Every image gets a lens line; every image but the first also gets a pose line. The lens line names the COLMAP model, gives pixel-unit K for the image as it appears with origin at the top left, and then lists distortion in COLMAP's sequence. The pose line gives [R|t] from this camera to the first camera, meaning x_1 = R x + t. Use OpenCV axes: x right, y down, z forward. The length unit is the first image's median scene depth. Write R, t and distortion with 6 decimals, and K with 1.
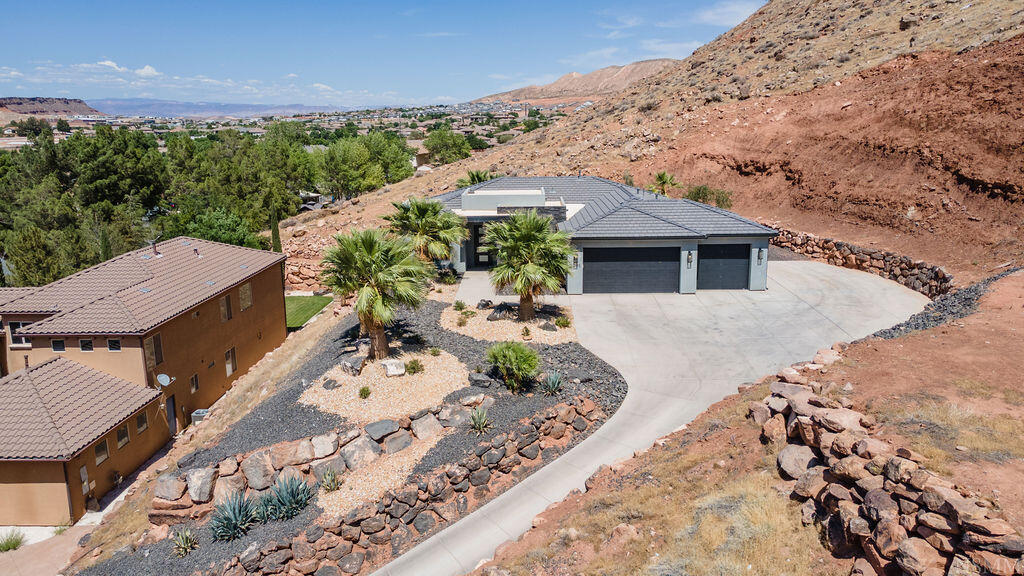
lens RADIAL K [[749.9, 0, 512.0], [0, 749.9, 288.0], [0, 0, 1]] dist [0.053300, 0.001603]
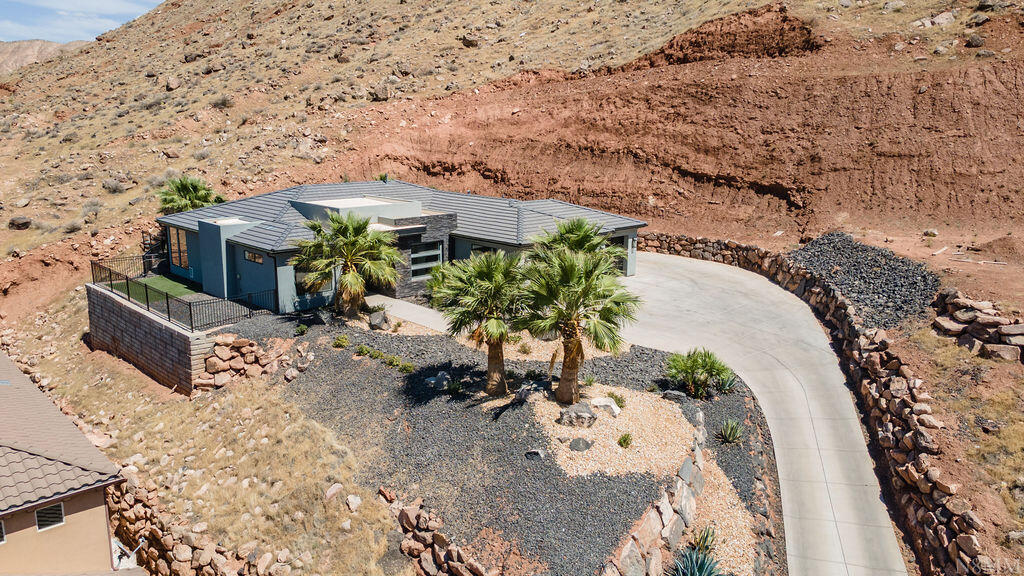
lens RADIAL K [[749.9, 0, 512.0], [0, 749.9, 288.0], [0, 0, 1]] dist [0.053300, 0.001603]
pose [[0.703150, -0.137384, 0.697643, -0.474770], [0.136197, 0.989012, 0.057490, -0.054650], [-0.697876, 0.054593, 0.714135, 0.261022]]
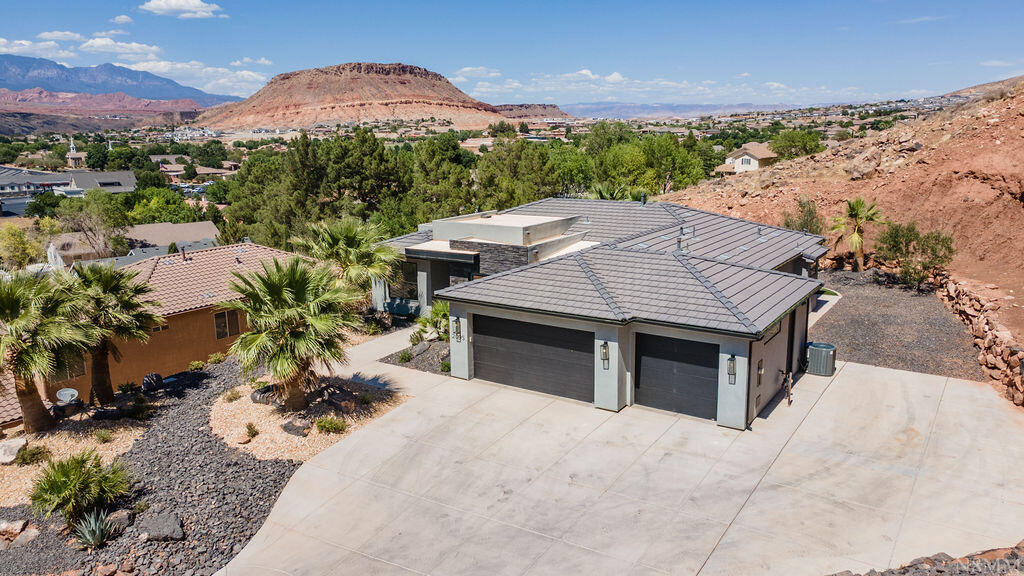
lens RADIAL K [[749.9, 0, 512.0], [0, 749.9, 288.0], [0, 0, 1]] dist [0.053300, 0.001603]
pose [[0.853625, 0.110640, -0.509002, 0.364303], [-0.110447, 0.993407, 0.030707, -0.077817], [0.509044, 0.030006, 0.860217, 0.332122]]
